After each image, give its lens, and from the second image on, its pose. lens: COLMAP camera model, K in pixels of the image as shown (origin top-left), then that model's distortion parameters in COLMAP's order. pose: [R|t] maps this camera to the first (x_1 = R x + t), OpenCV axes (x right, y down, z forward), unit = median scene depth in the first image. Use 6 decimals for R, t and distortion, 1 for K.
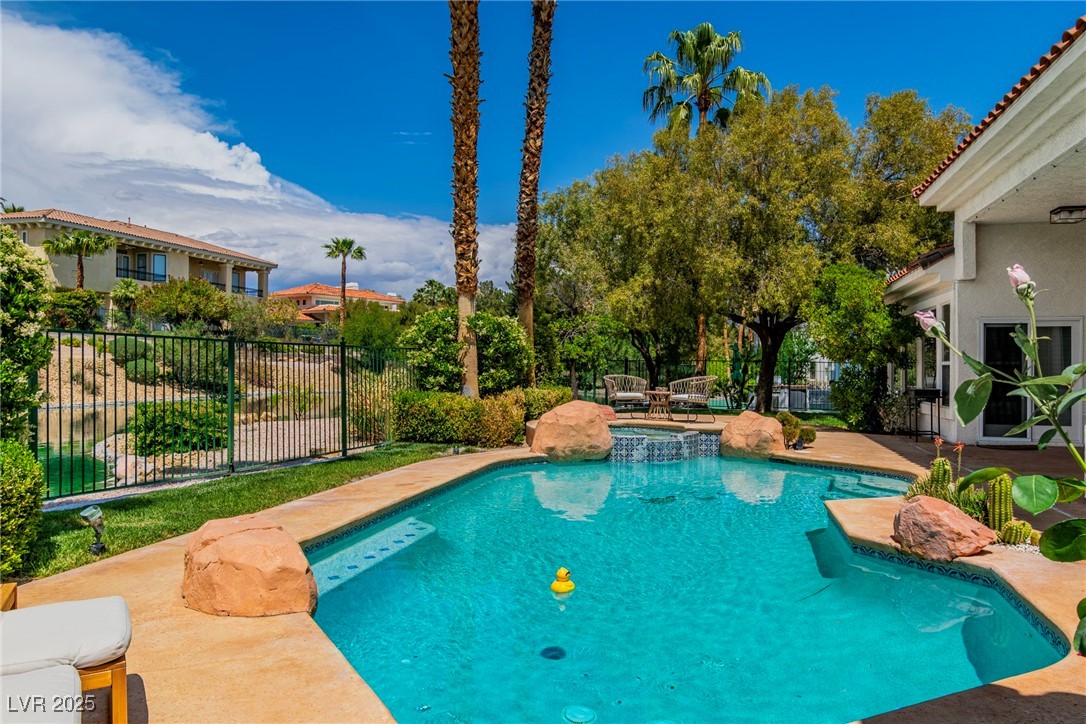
lens RADIAL K [[772.3, 0, 543.0], [0, 772.3, 362.0], [0, 0, 1]] dist [0.002320, -0.003679]
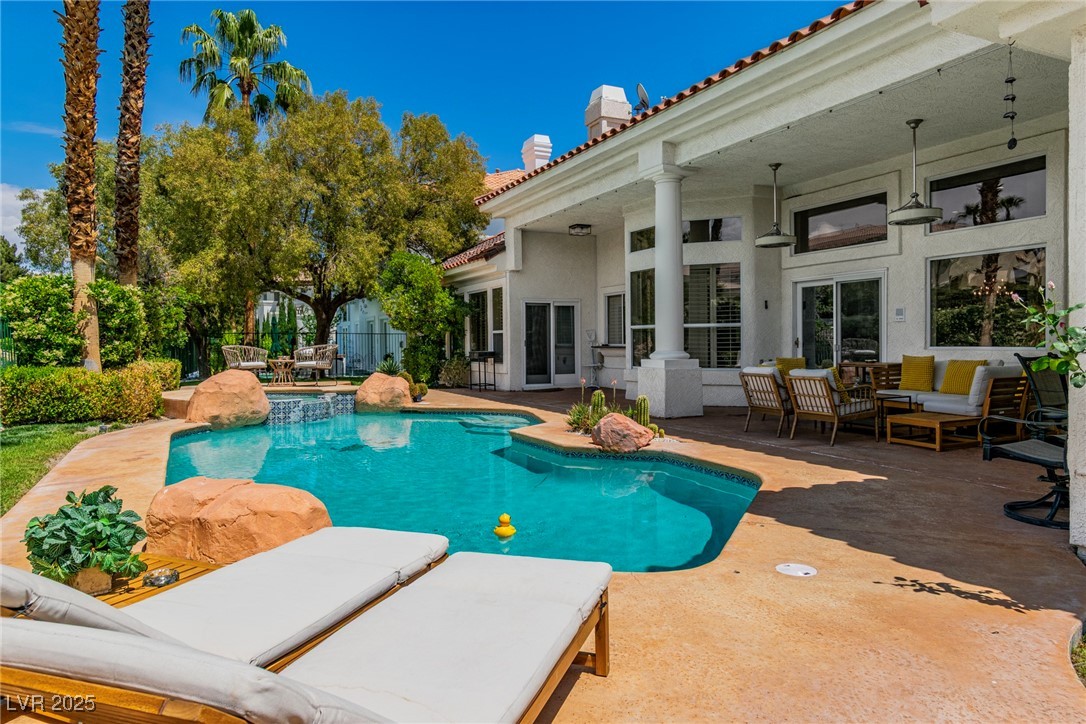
lens RADIAL K [[710.5, 0, 546.5], [0, 710.5, 349.6], [0, 0, 1]] dist [0.001529, -0.002004]
pose [[0.764046, -0.022938, 0.644754, -0.216413], [0.010939, 0.999685, 0.022603, 0.005692], [-0.645069, -0.010216, 0.764056, 0.002211]]
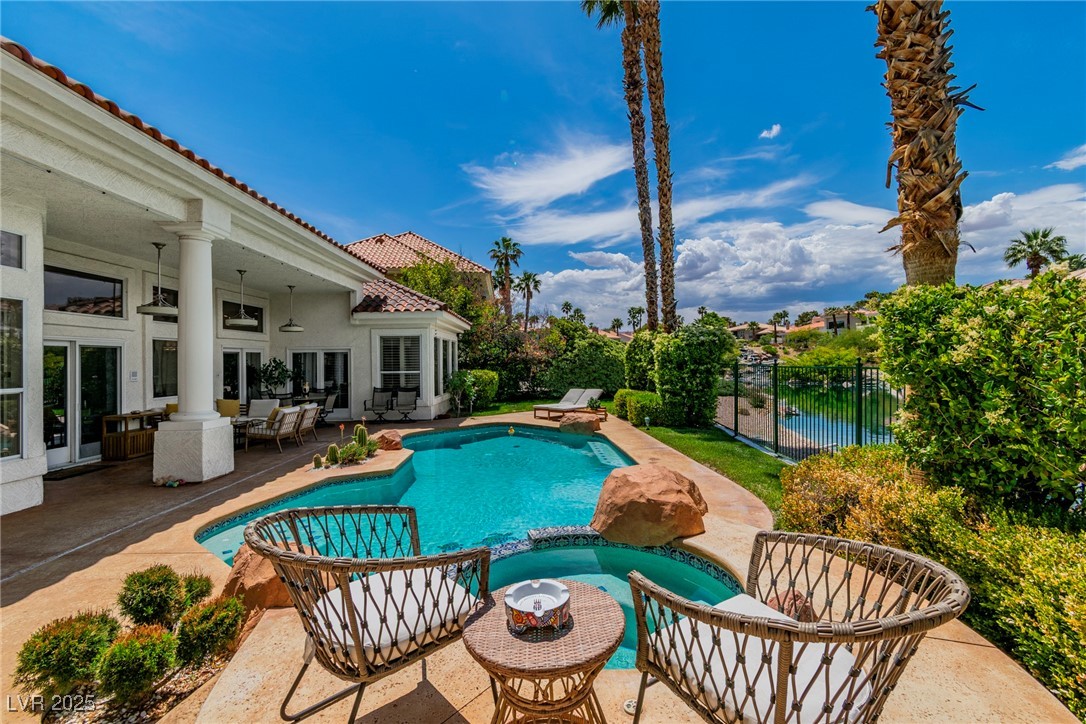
lens RADIAL K [[478.4, 0, 549.1], [0, 478.4, 357.9], [0, 0, 1]] dist [0.000120, -0.000452]
pose [[-0.951982, 0.004523, -0.306122, 0.205858], [0.007566, 0.999933, -0.008757, -0.025609], [0.306061, -0.010653, -0.951952, 1.132548]]
